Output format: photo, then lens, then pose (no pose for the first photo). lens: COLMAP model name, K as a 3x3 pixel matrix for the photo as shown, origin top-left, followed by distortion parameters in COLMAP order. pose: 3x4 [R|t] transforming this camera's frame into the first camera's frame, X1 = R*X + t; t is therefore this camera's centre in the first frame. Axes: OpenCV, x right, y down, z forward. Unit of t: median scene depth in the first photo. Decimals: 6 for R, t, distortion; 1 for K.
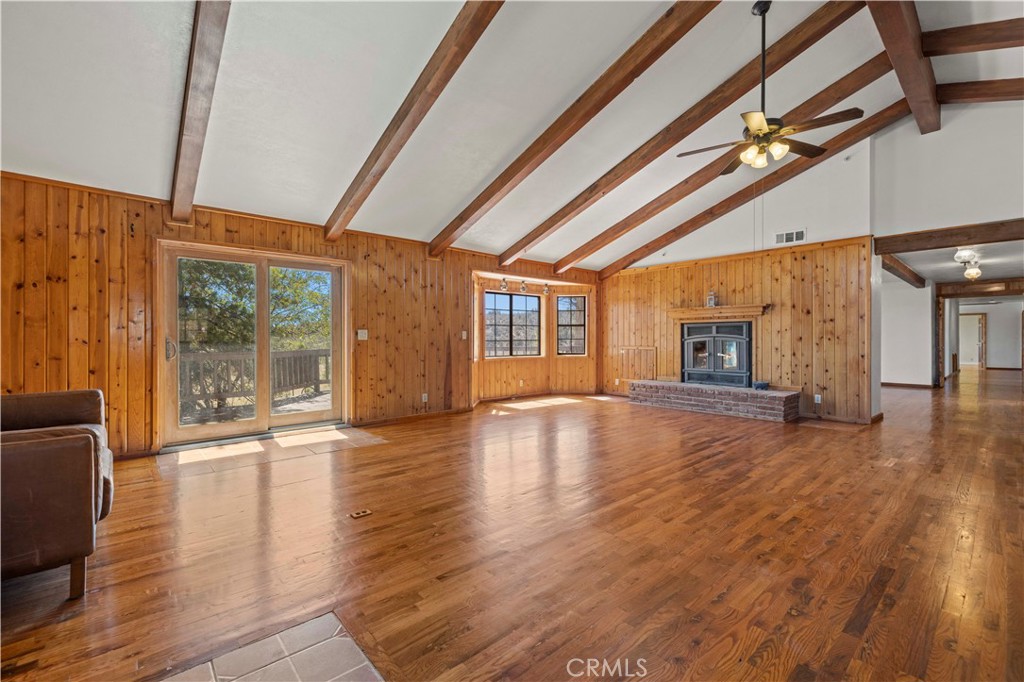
lens RADIAL K [[438.8, 0, 508.0], [0, 438.8, 336.6], [0, 0, 1]] dist [0.002808, -0.000012]
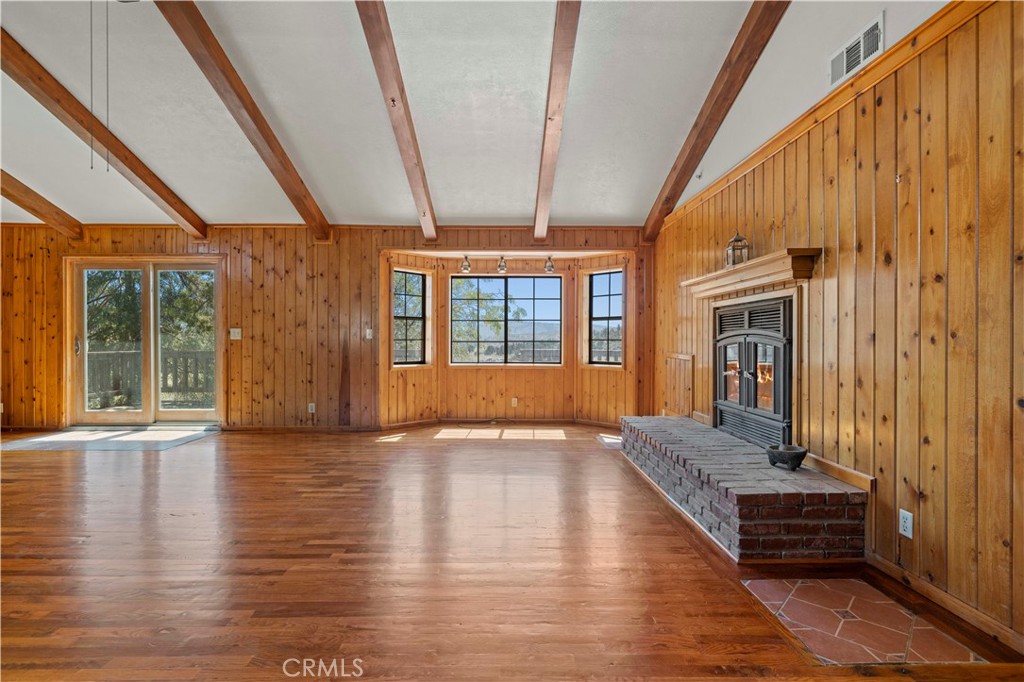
lens RADIAL K [[492.8, 0, 512.0], [0, 492.8, 341.0], [0, 0, 1]] dist [0.001461, 0.000636]
pose [[0.753975, 0.003489, -0.656894, 0.723937], [0.000411, 0.999983, 0.005783, 0.004664], [0.656903, -0.004630, 0.753960, 0.533244]]
